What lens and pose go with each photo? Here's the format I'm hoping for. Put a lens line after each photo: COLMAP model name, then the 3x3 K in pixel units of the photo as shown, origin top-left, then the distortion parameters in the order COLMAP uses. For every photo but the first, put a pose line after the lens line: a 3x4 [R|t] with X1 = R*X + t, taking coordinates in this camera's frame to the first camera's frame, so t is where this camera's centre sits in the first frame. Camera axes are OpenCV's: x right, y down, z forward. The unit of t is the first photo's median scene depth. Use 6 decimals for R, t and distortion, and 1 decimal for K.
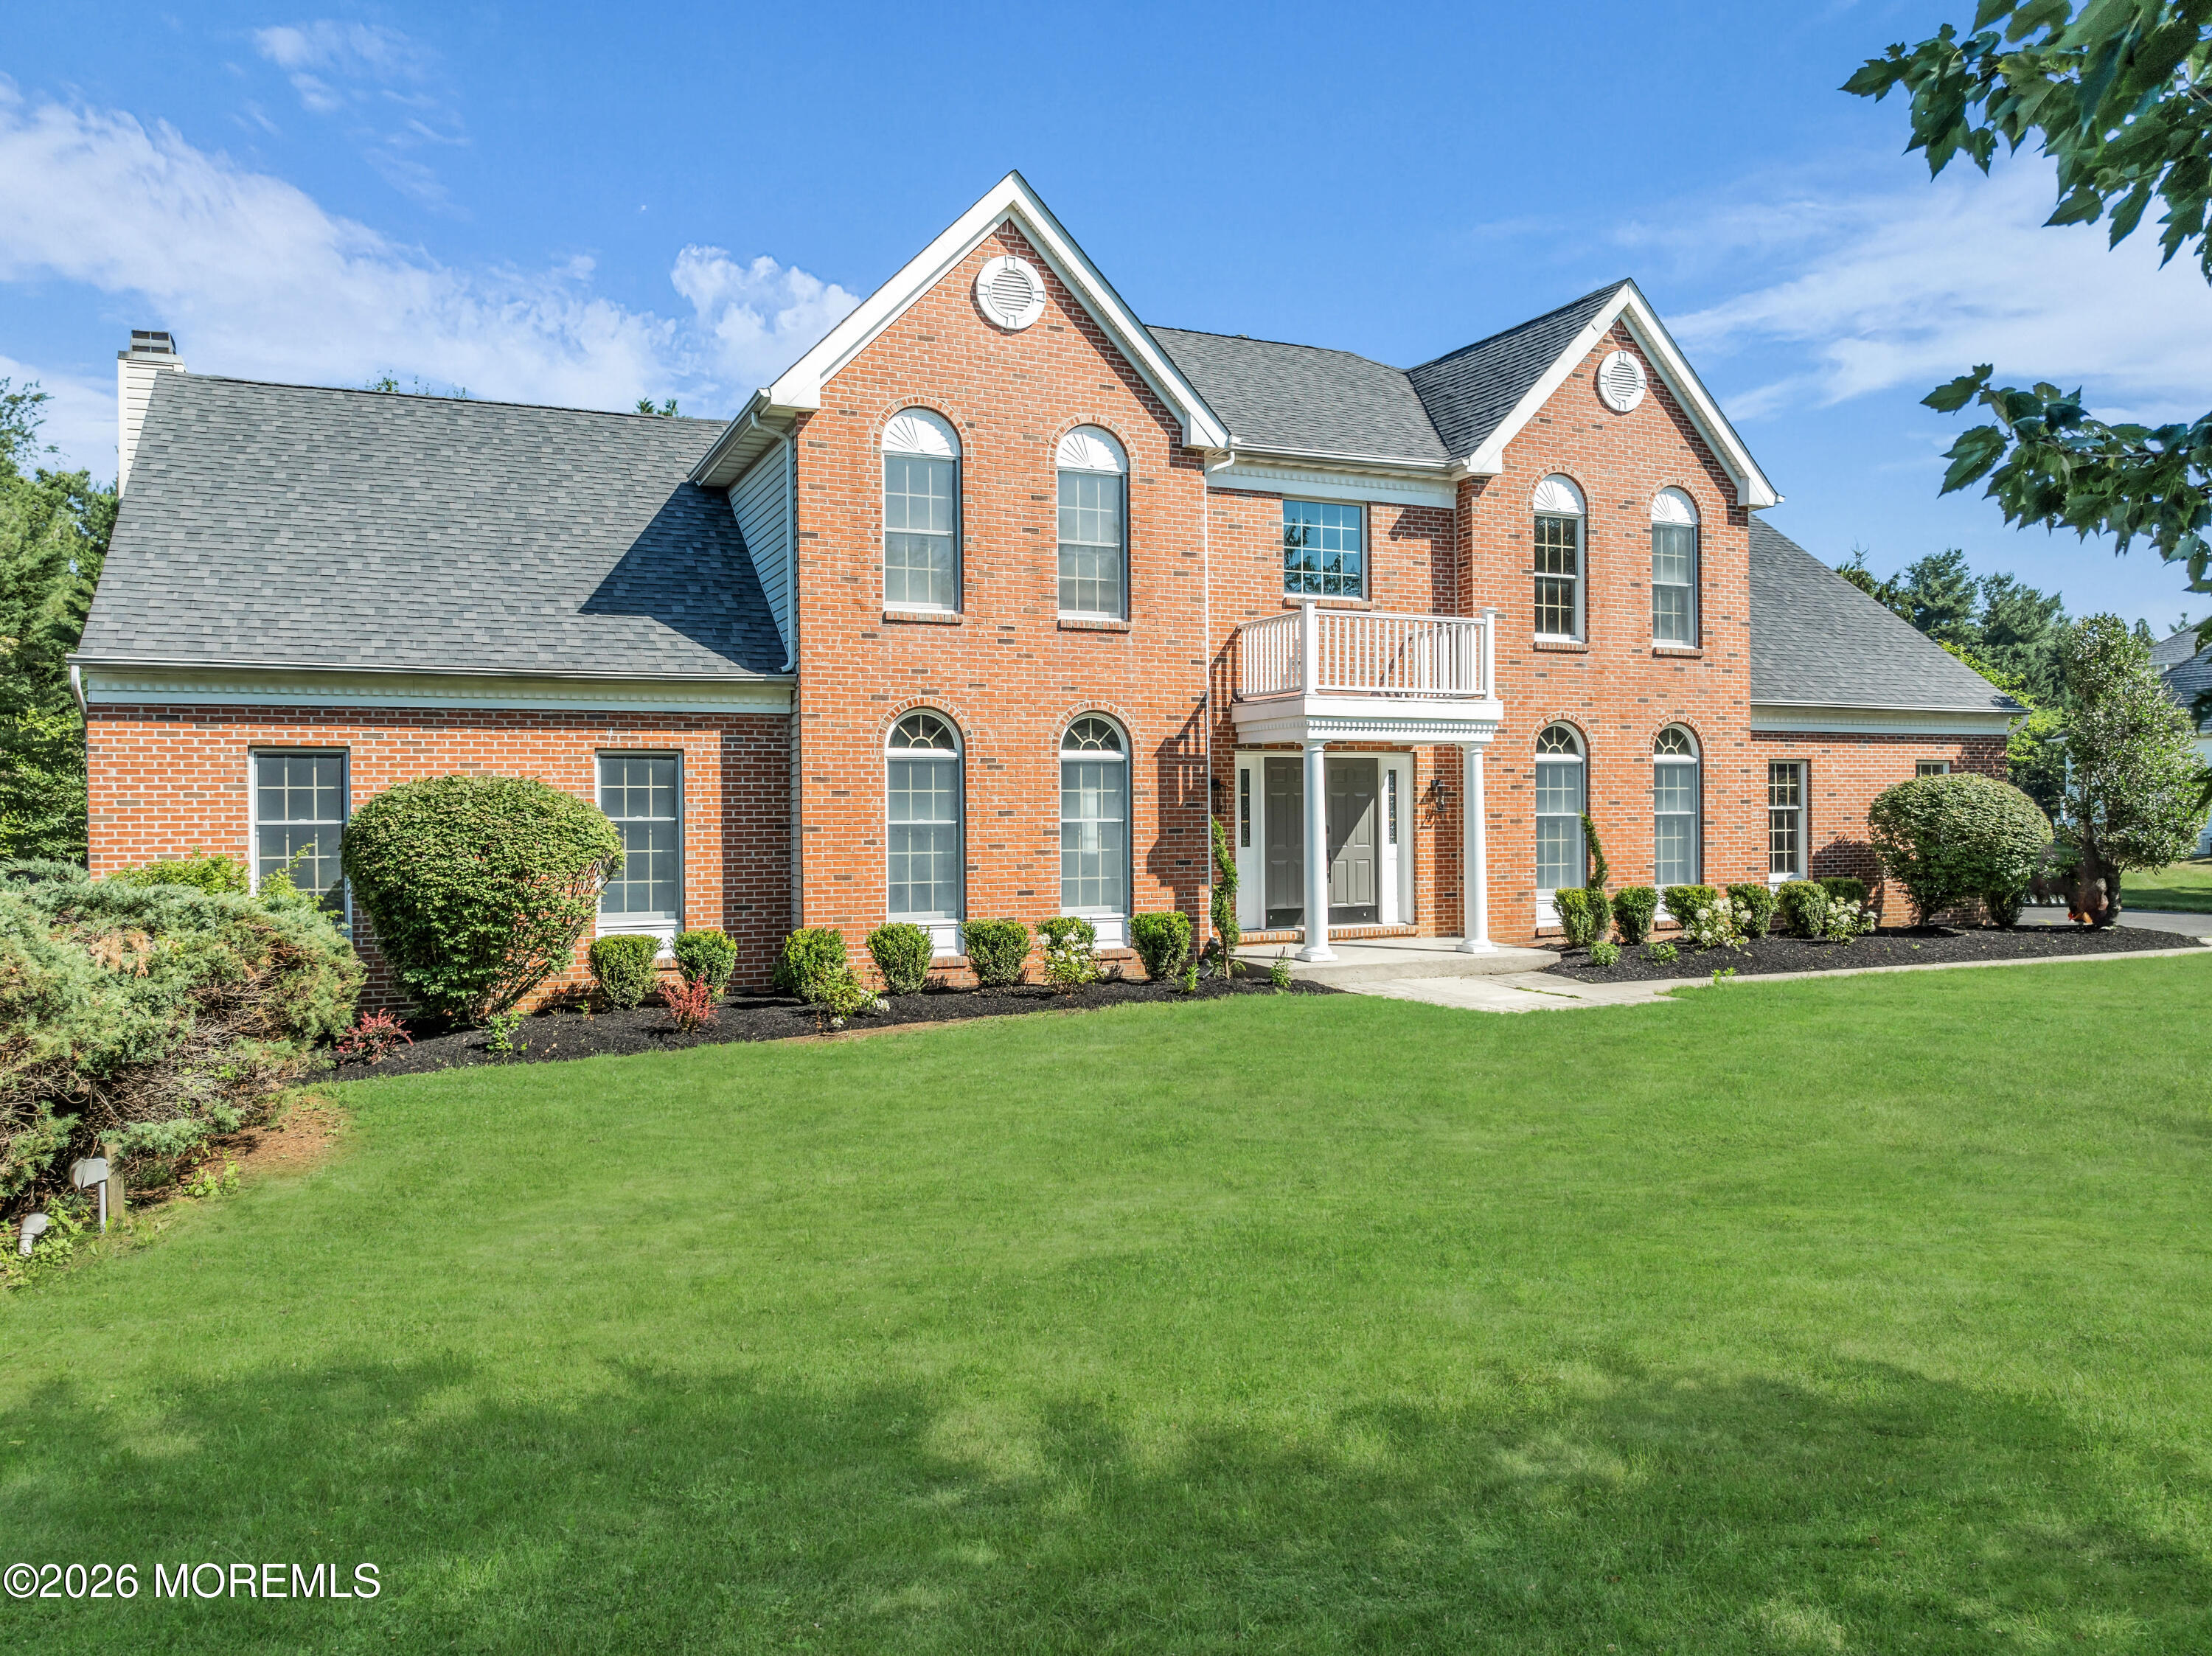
lens RADIAL K [[1549.1, 0, 1089.3], [0, 1549.1, 841.7], [0, 0, 1]] dist [-0.027494, -0.015957]
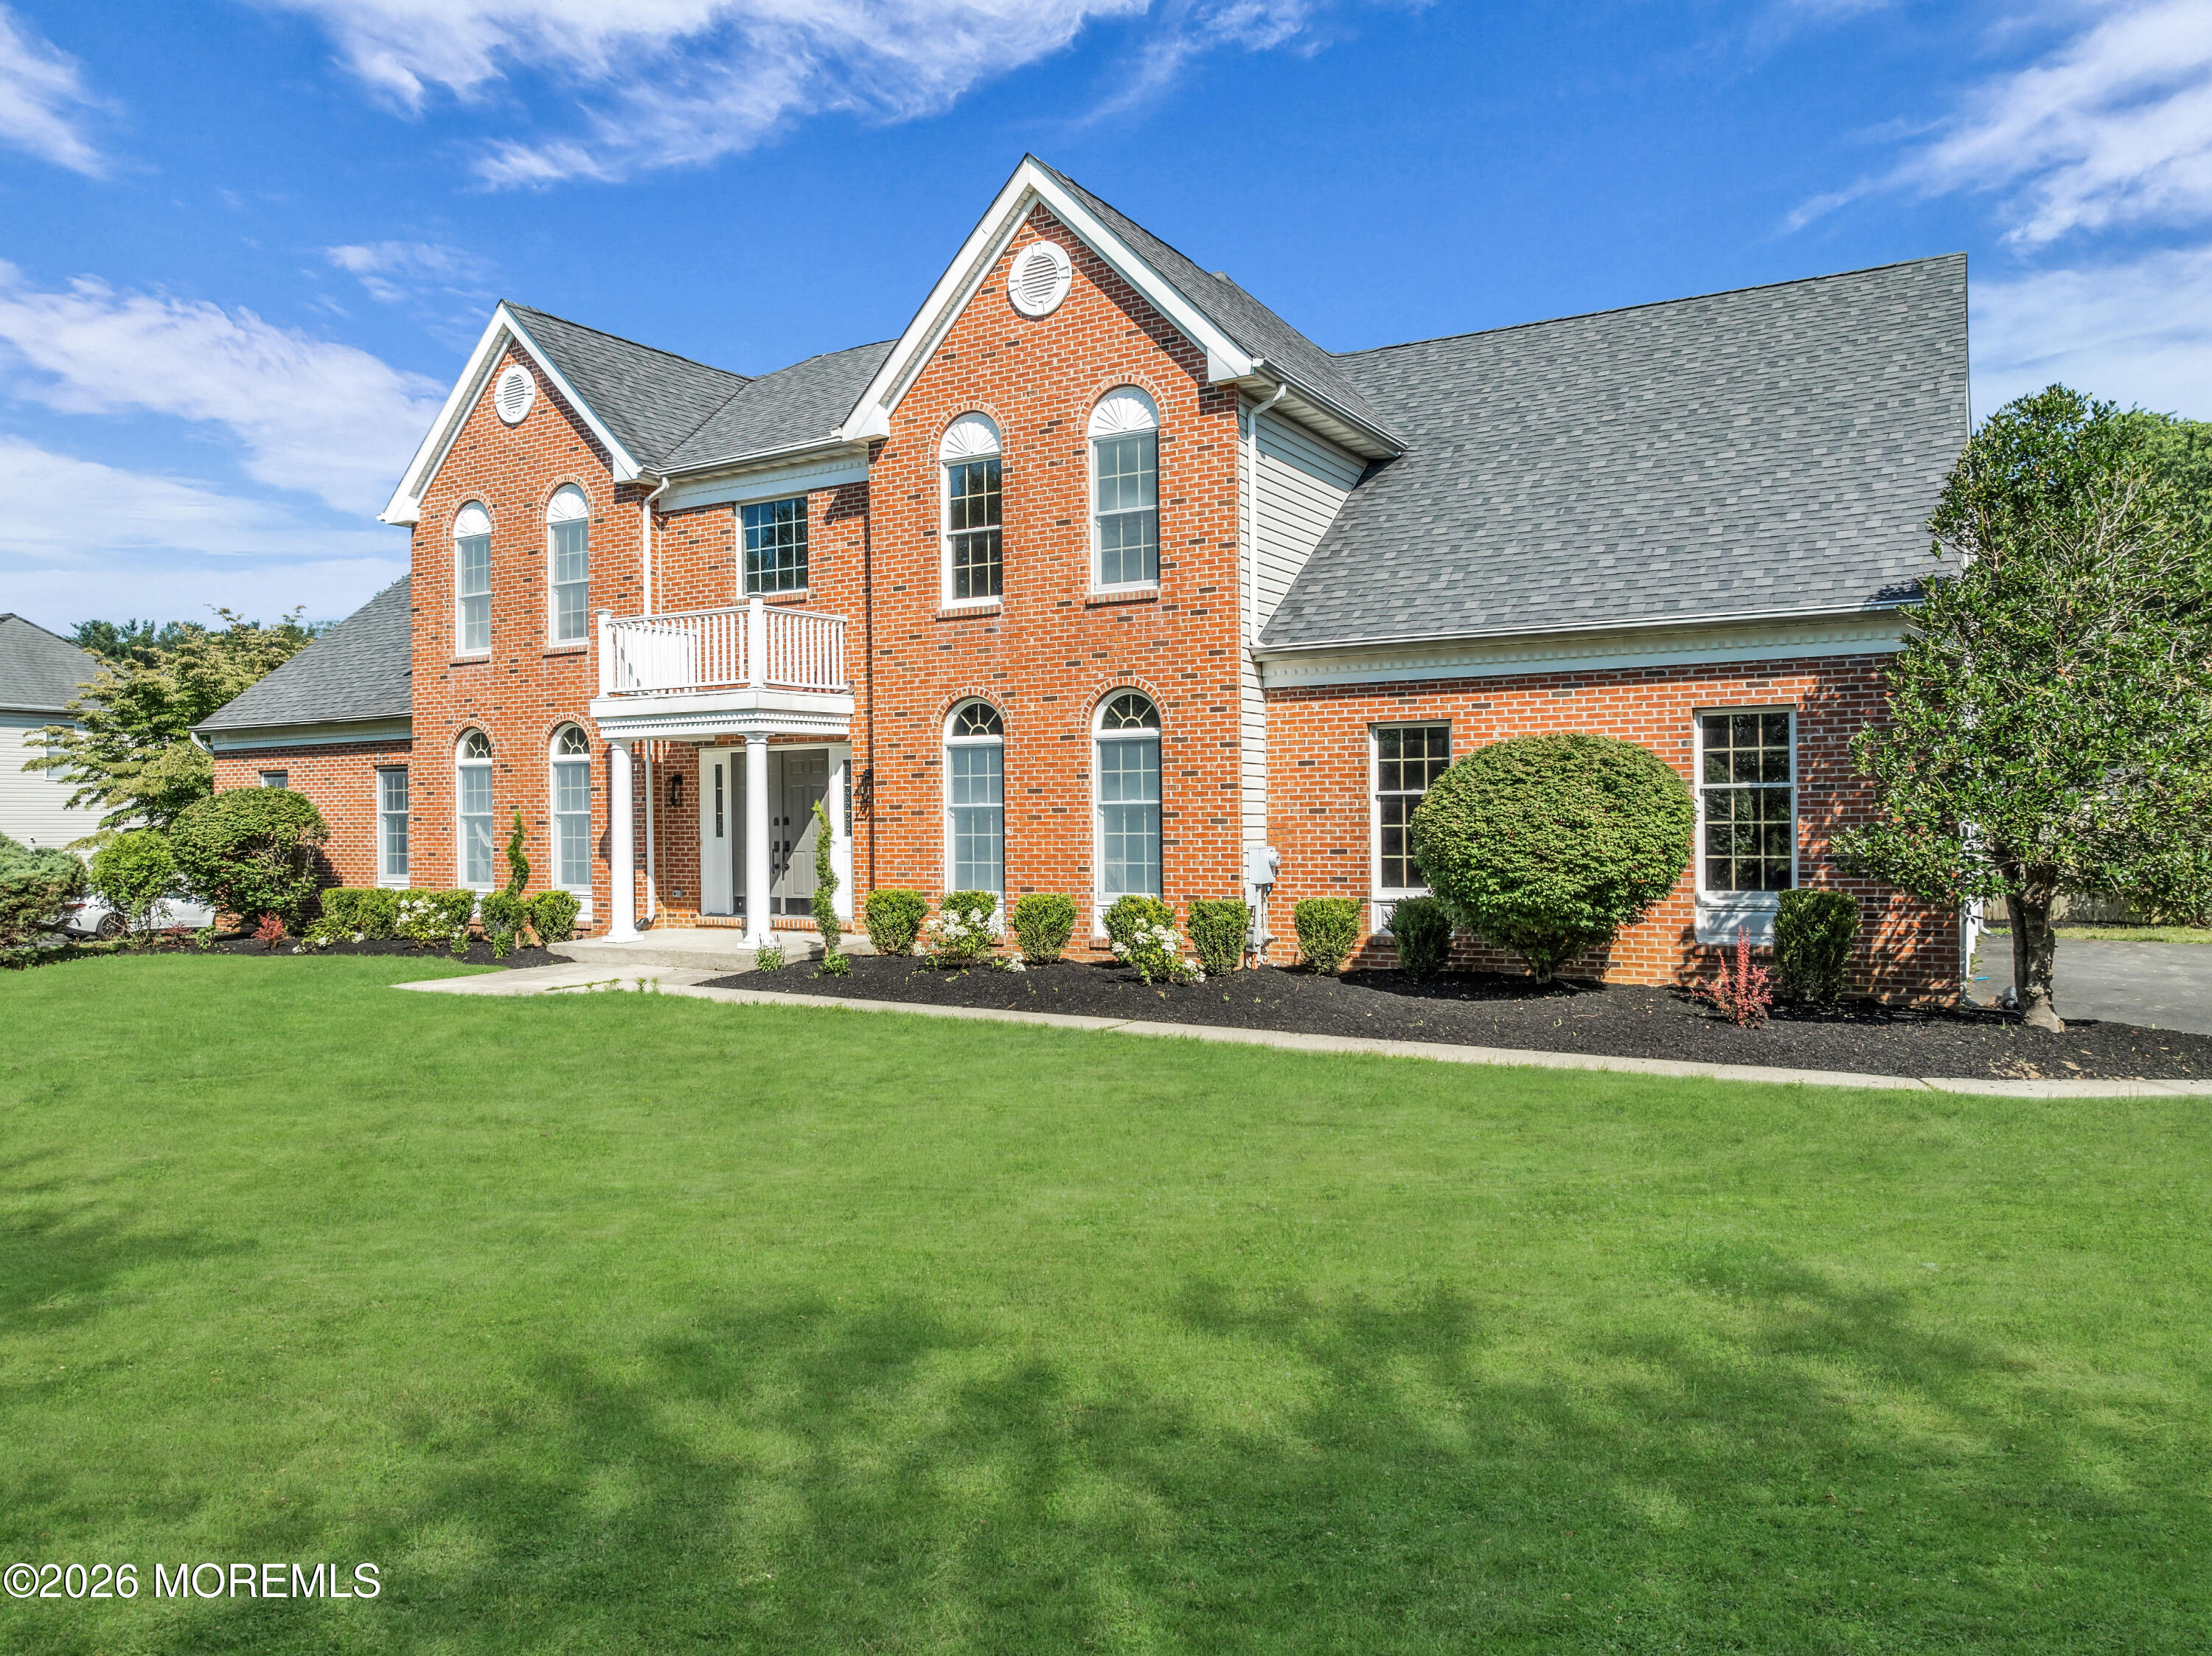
lens RADIAL K [[1549.1, 0, 1114.0], [0, 1549.1, 818.9], [0, 0, 1]] dist [-0.027494, -0.015957]
pose [[0.585126, 0.011062, -0.810867, 1.186803], [0.001354, 0.999892, 0.014617, -0.025368], [0.810941, -0.009651, 0.585048, 0.621926]]
